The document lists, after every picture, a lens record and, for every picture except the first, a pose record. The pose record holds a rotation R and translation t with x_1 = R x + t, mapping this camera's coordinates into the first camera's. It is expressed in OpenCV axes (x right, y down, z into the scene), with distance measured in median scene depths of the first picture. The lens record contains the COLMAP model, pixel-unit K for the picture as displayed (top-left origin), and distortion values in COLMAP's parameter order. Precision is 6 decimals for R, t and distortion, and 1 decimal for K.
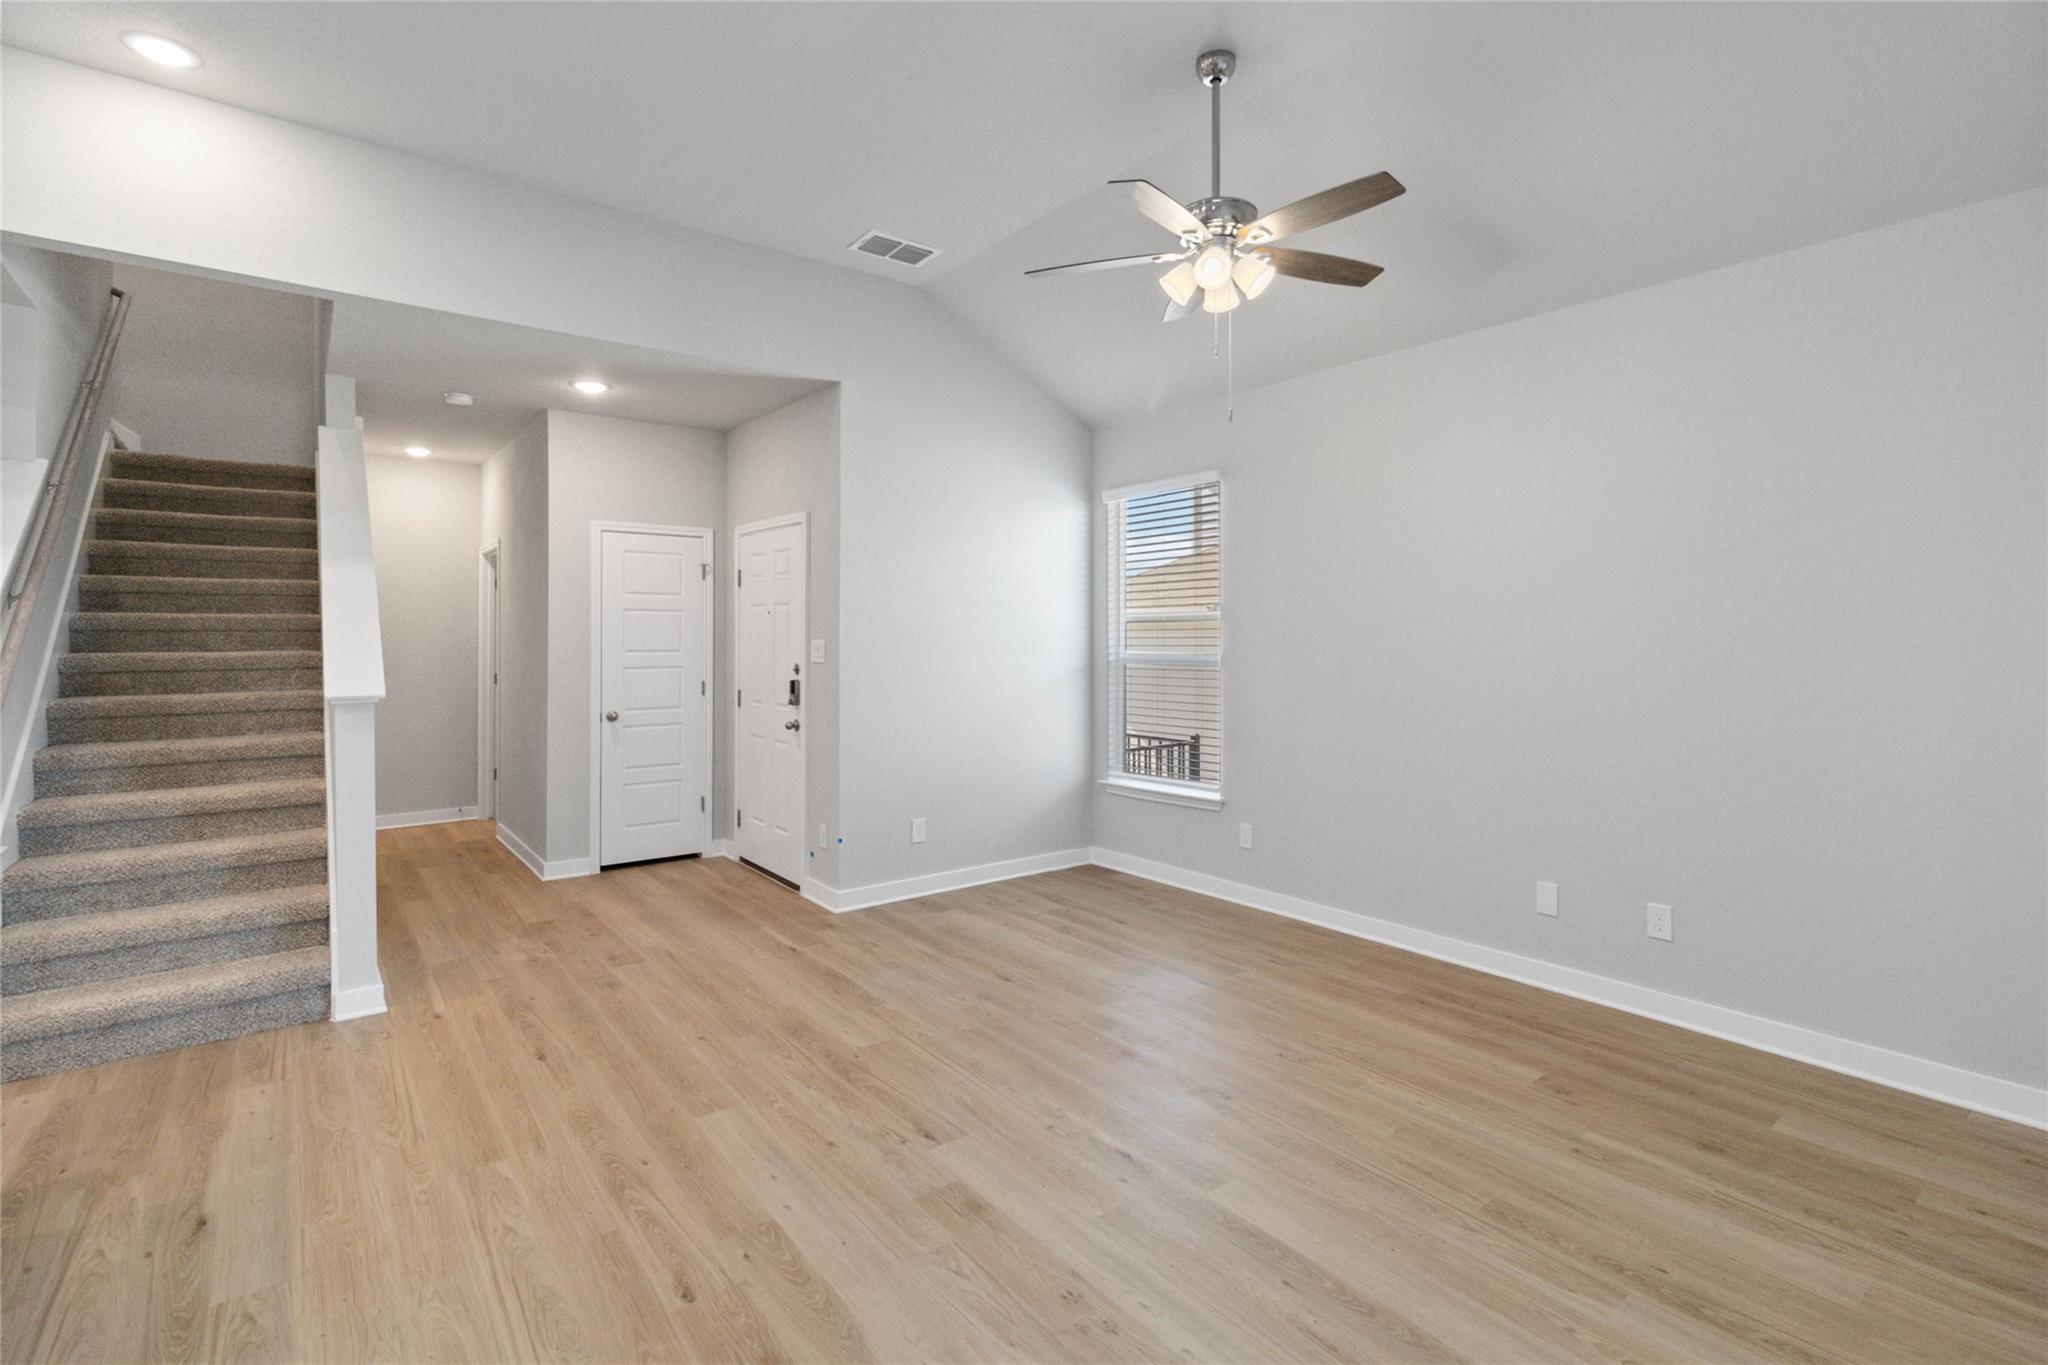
lens RADIAL K [[958.2, 0, 1022.3], [0, 958.2, 636.4], [0, 0, 1]] dist [0.004766, -0.000663]
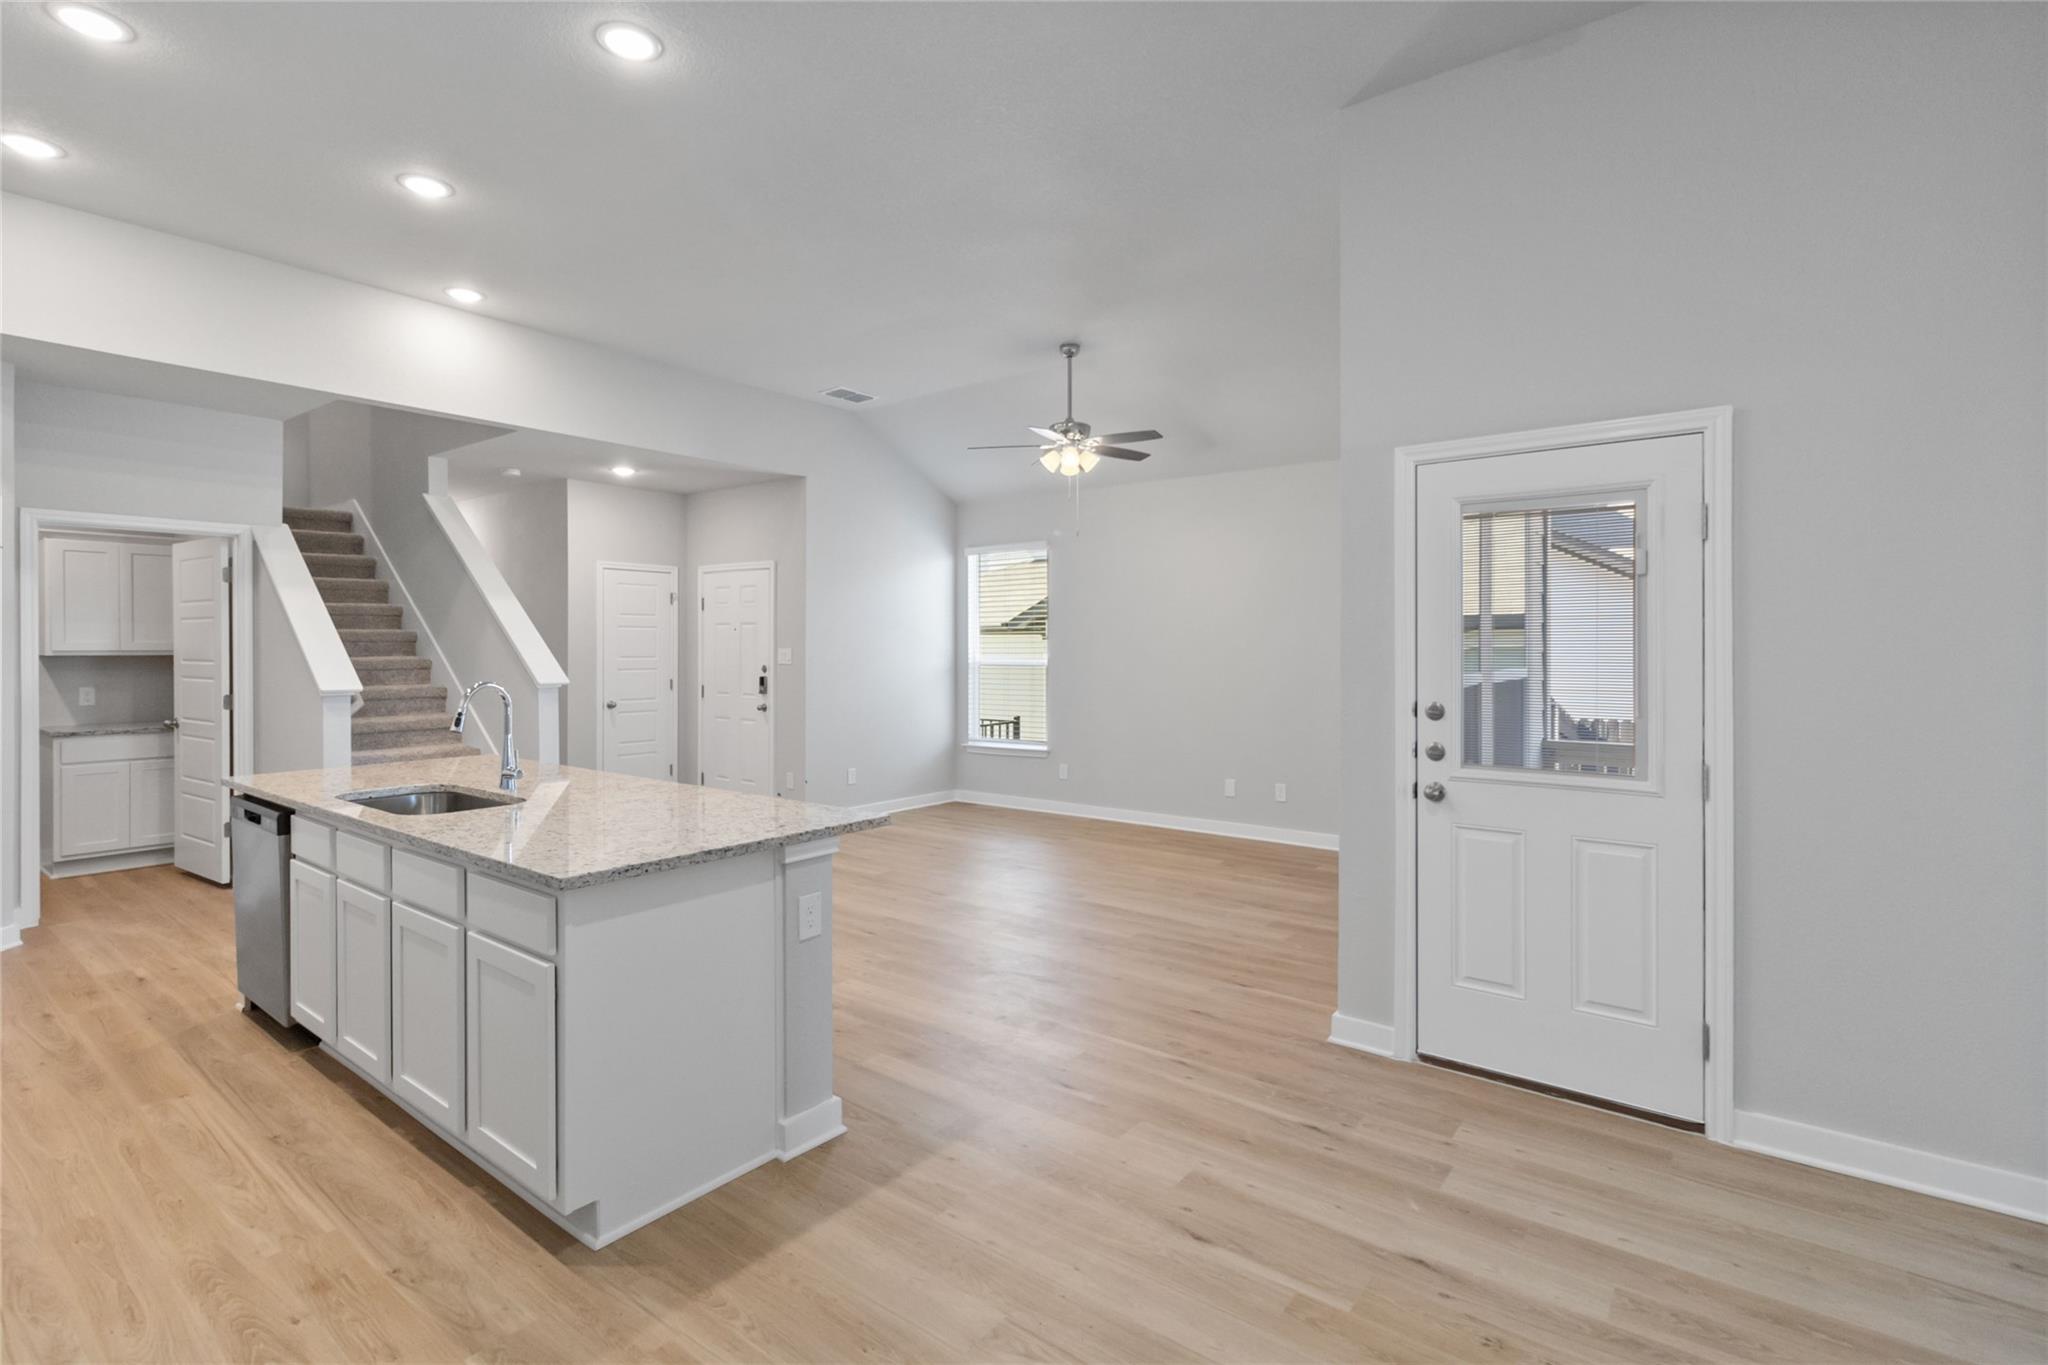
lens RADIAL K [[958.2, 0, 1023.4], [0, 958.2, 663.3], [0, 0, 1]] dist [0.004766, -0.000663]
pose [[0.967887, -0.003822, 0.251357, -0.227066], [-0.000317, 0.999865, 0.016424, 0.001797], [-0.251386, -0.015976, 0.967755, -0.514456]]
